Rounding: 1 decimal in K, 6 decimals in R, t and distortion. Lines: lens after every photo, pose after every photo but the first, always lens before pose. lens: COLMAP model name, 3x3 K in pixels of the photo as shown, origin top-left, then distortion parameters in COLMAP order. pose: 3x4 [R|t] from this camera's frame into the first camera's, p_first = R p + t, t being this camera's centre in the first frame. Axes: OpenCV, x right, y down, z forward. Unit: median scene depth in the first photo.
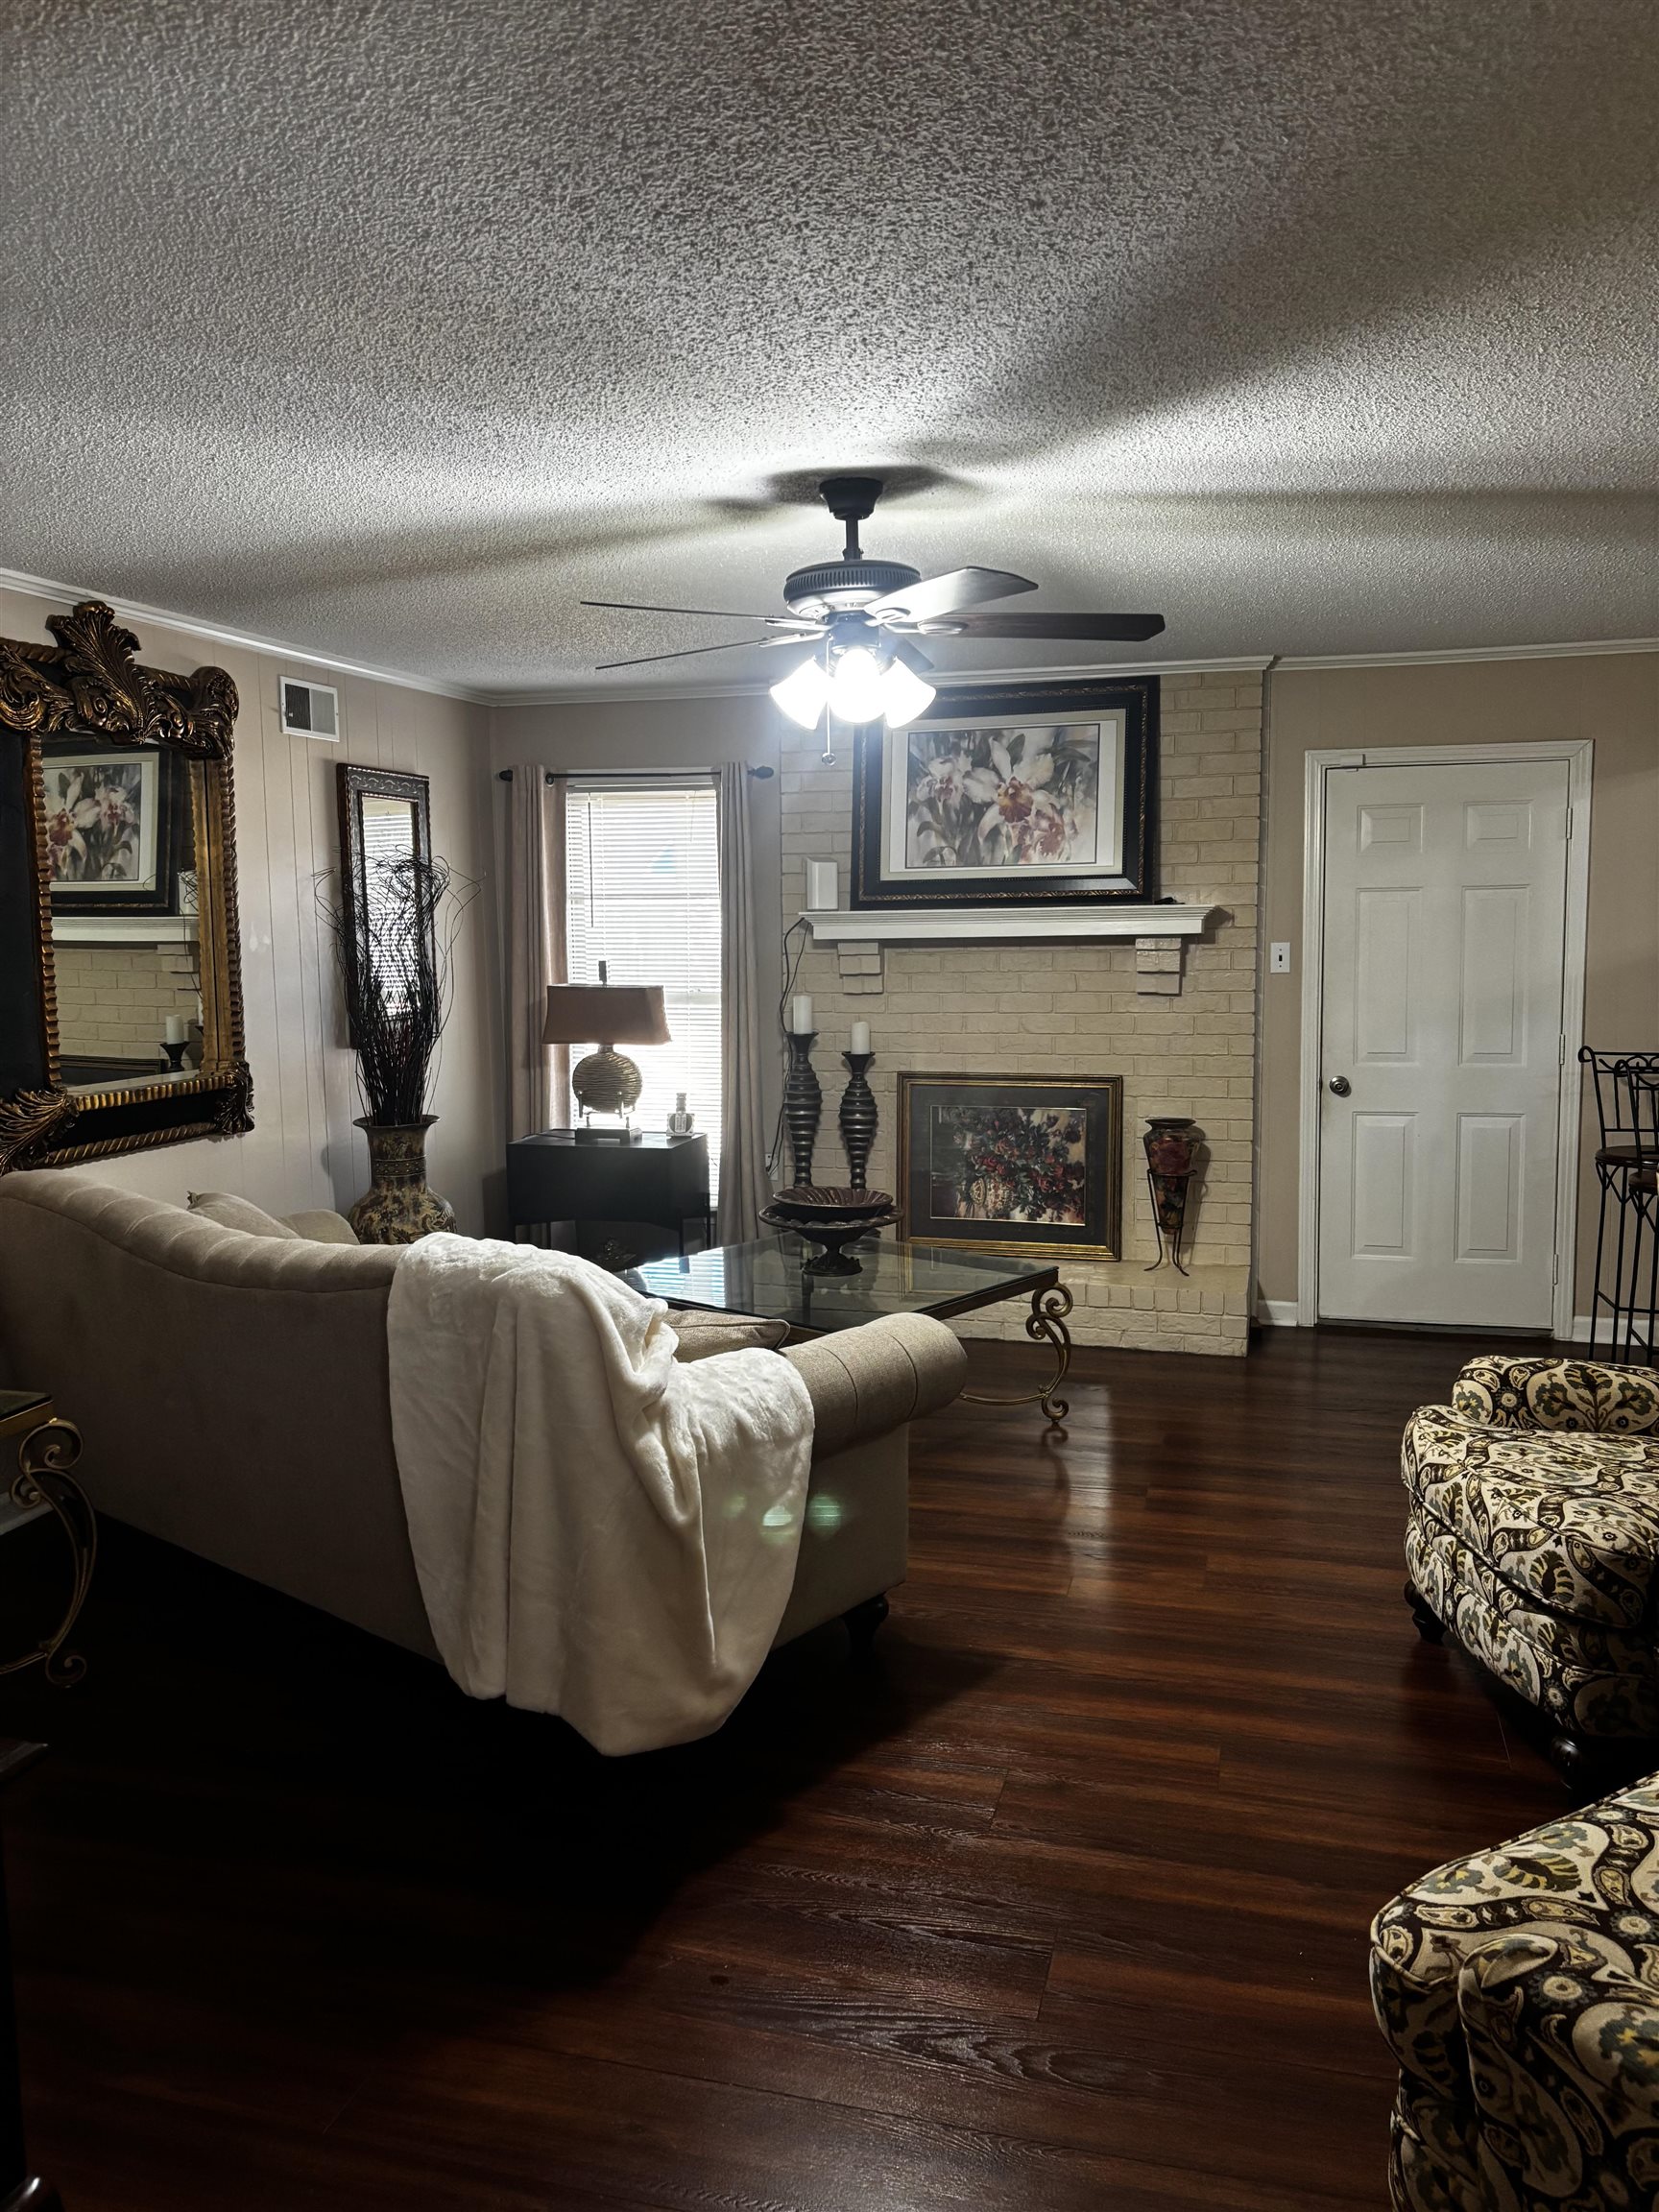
lens RADIAL K [[1670.0, 0, 824.2], [0, 1670.0, 1102.6], [0, 0, 1]] dist [0.060425, -0.076777]
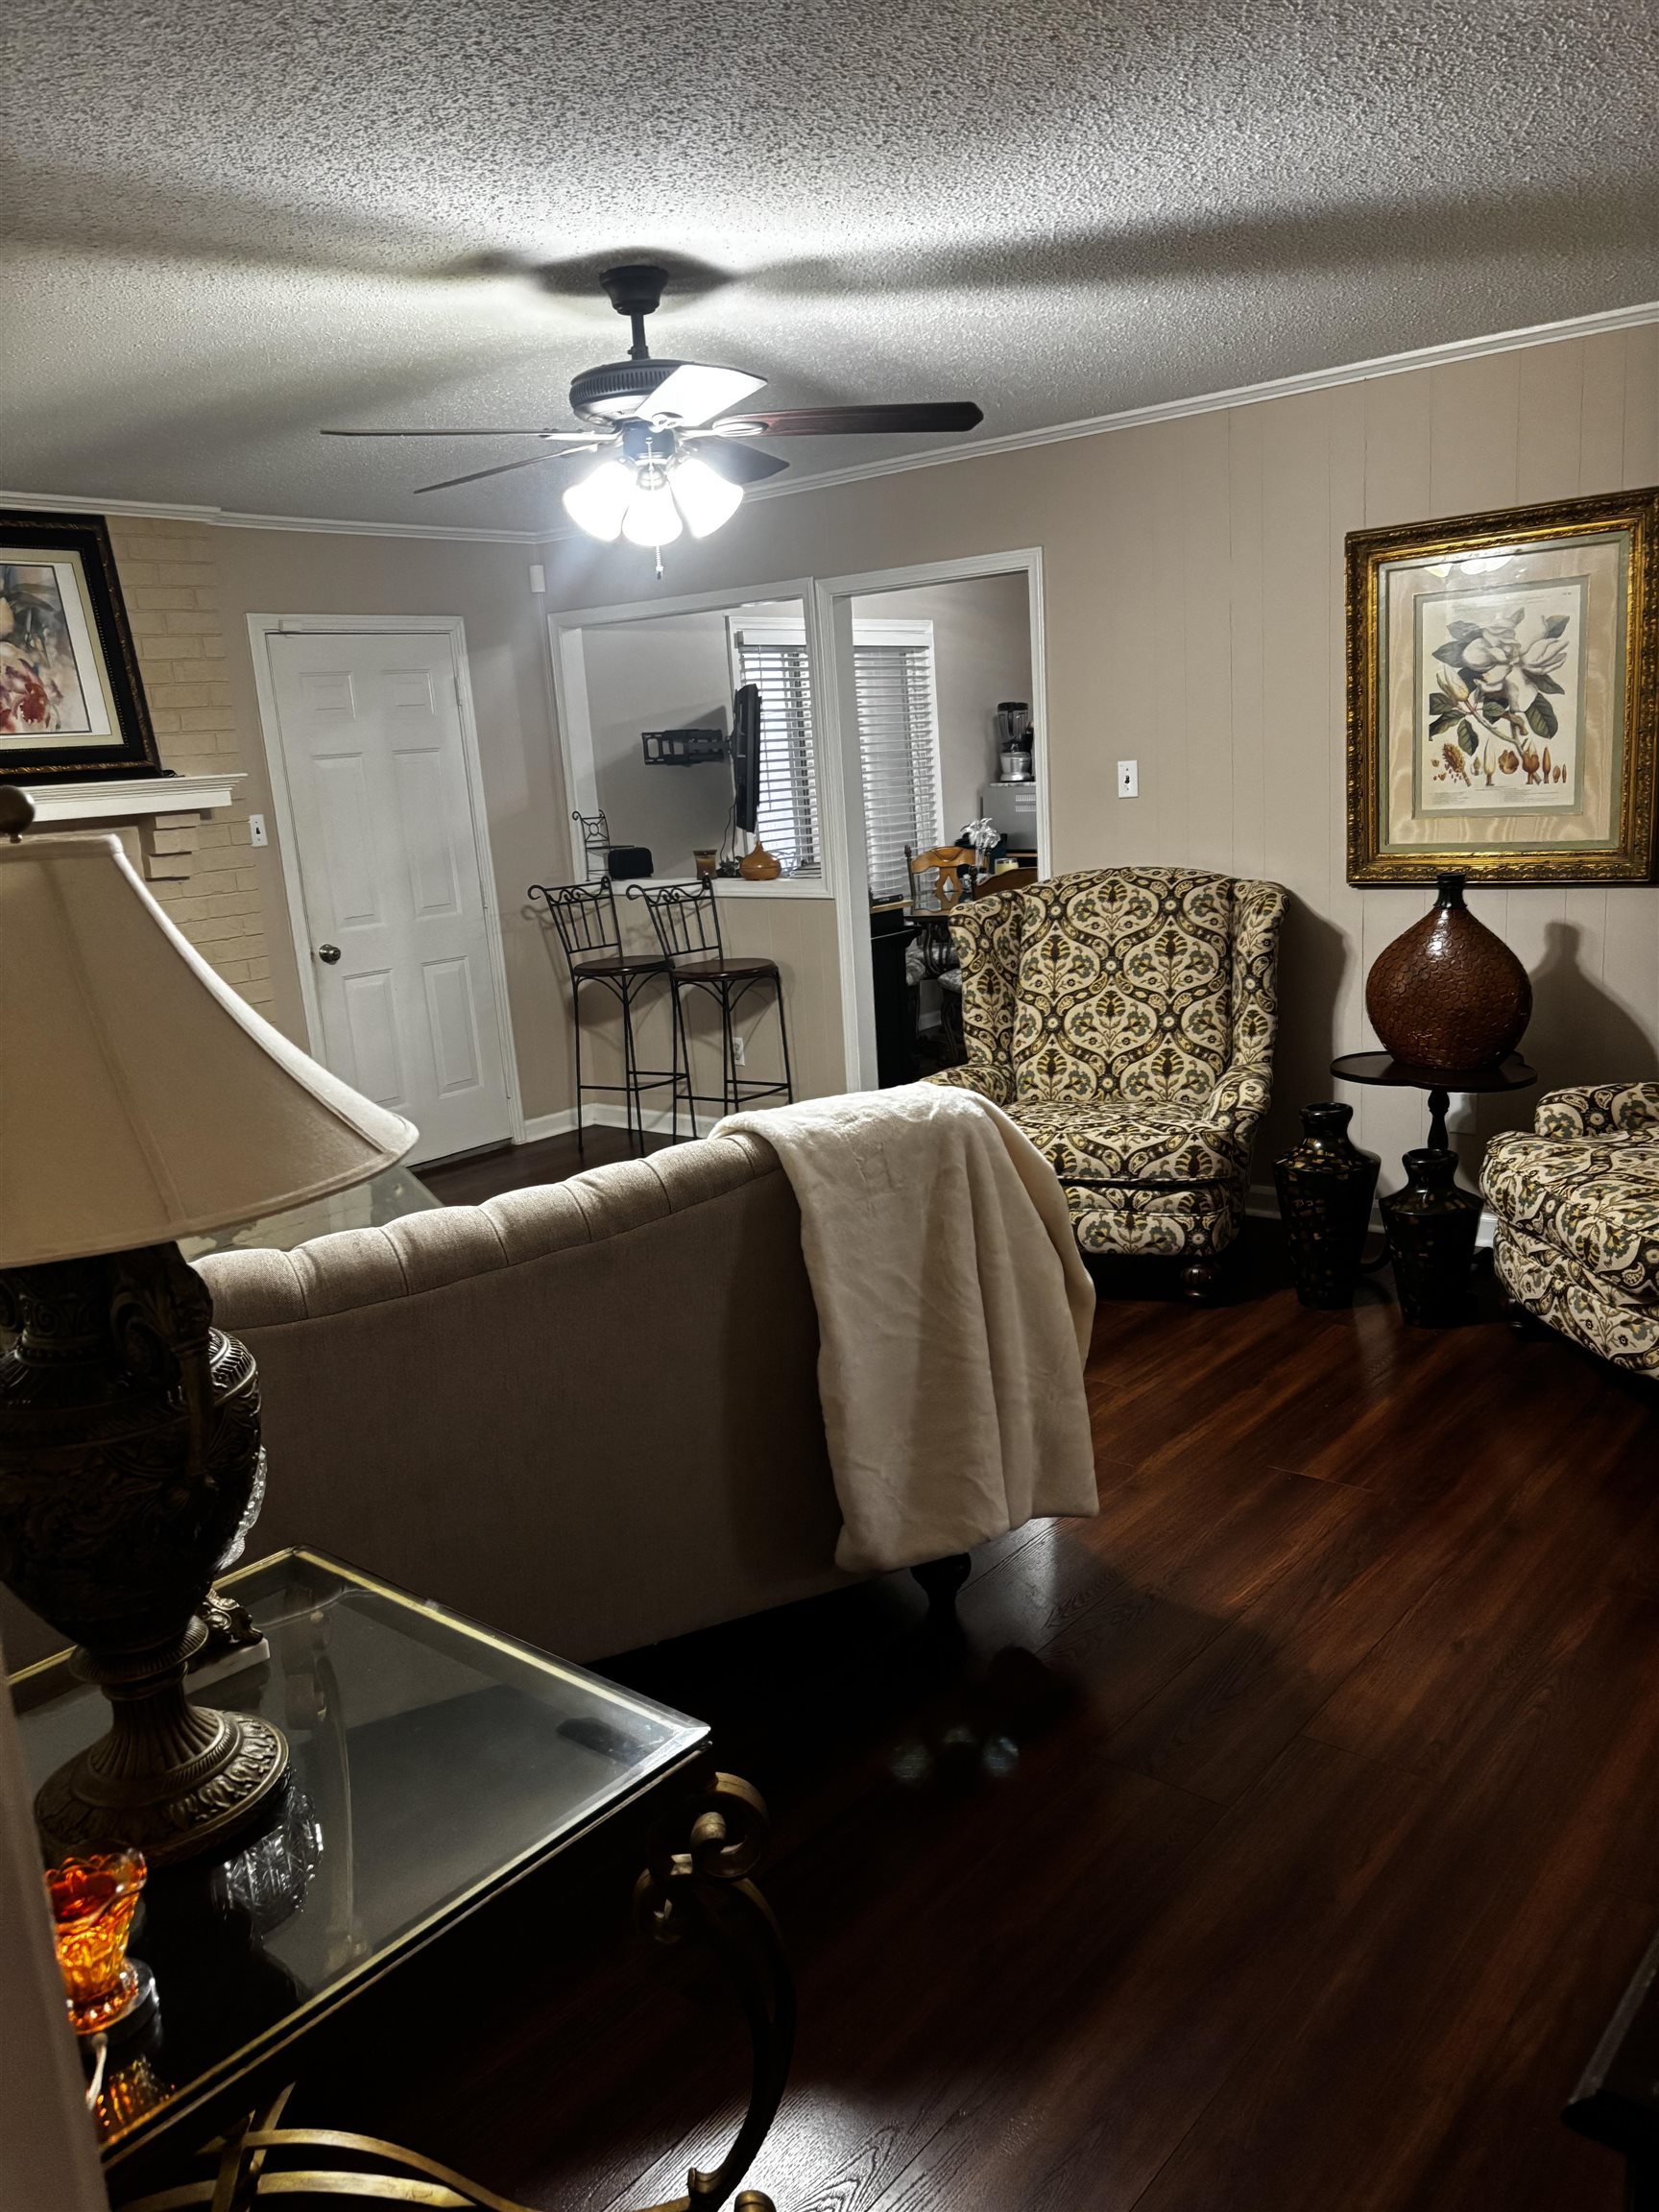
lens RADIAL K [[1670.0, 0, 824.2], [0, 1670.0, 1102.6], [0, 0, 1]] dist [0.060425, -0.076777]
pose [[0.406776, -0.205077, 0.890212, -0.695354], [0.164017, 0.975037, 0.149672, -0.035463], [-0.898684, 0.085127, 0.430257, 0.429902]]
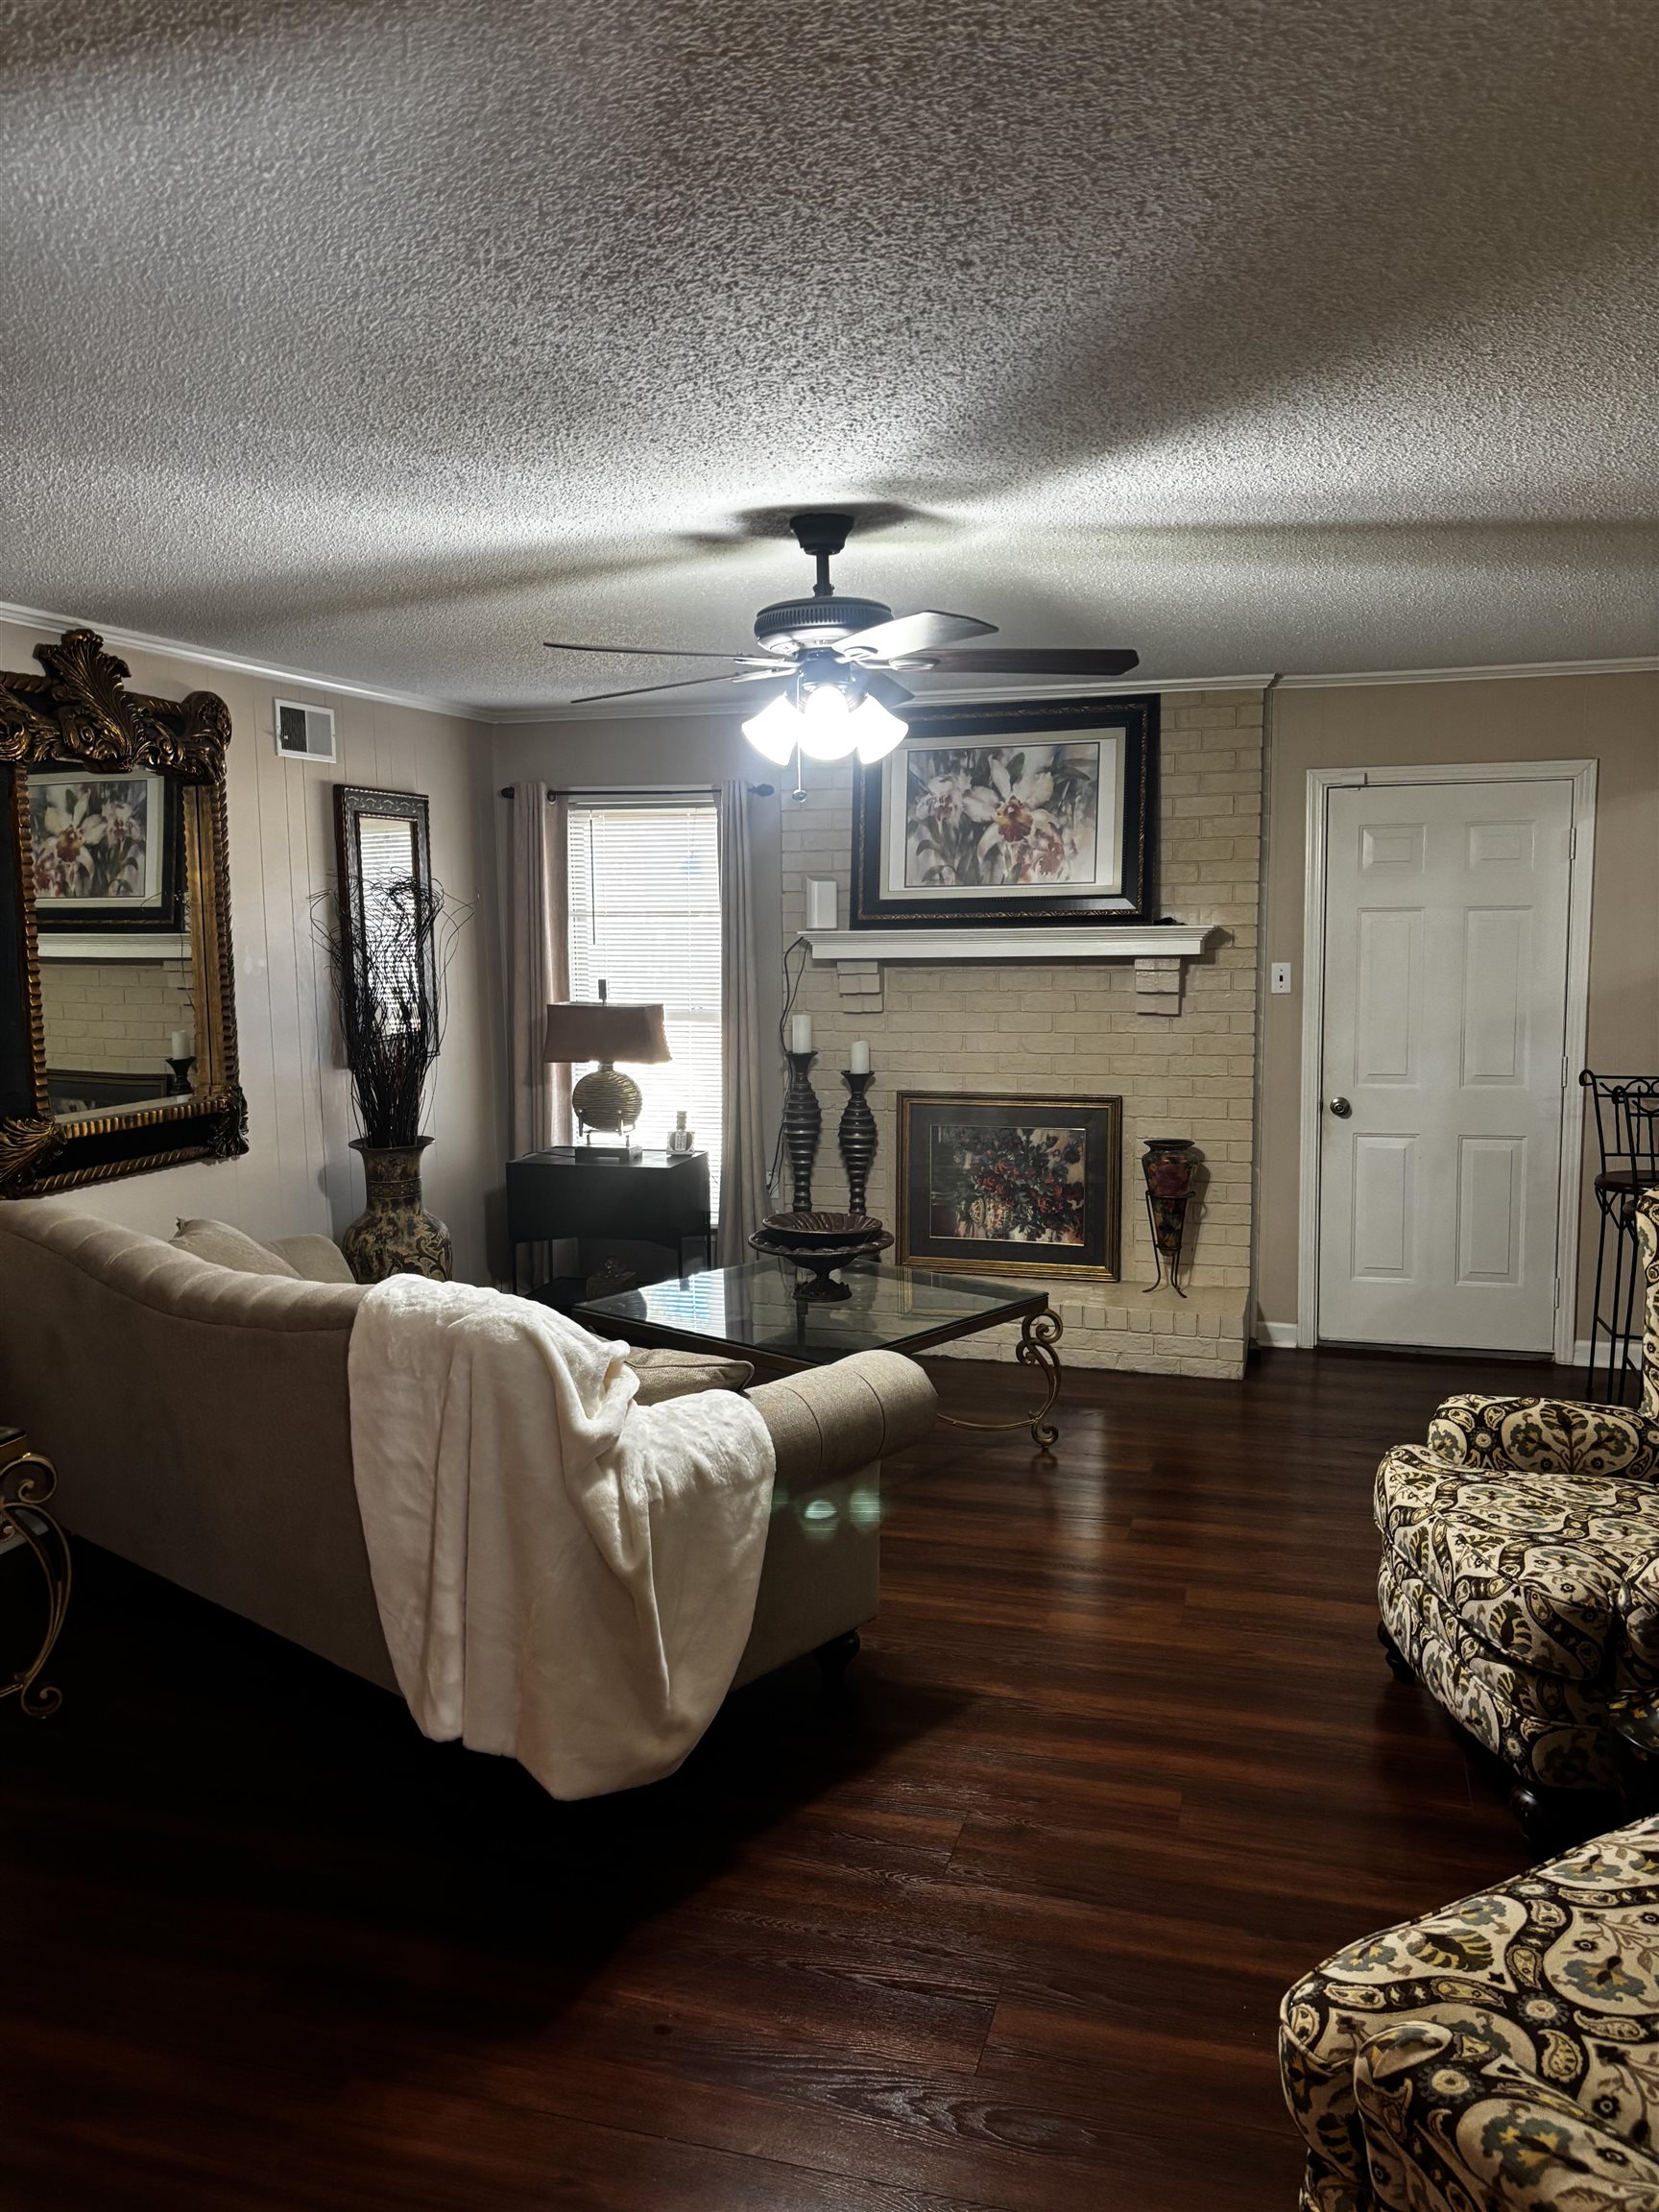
lens RADIAL K [[1671.5, 0, 830.7], [0, 1671.5, 1119.3], [0, 0, 1]] dist [0.058792, -0.070383]
pose [[0.999864, 0.002083, -0.016352, 0.030582], [-0.001890, 0.999928, 0.011814, -0.019711], [0.016375, -0.011781, 0.999797, 0.000627]]
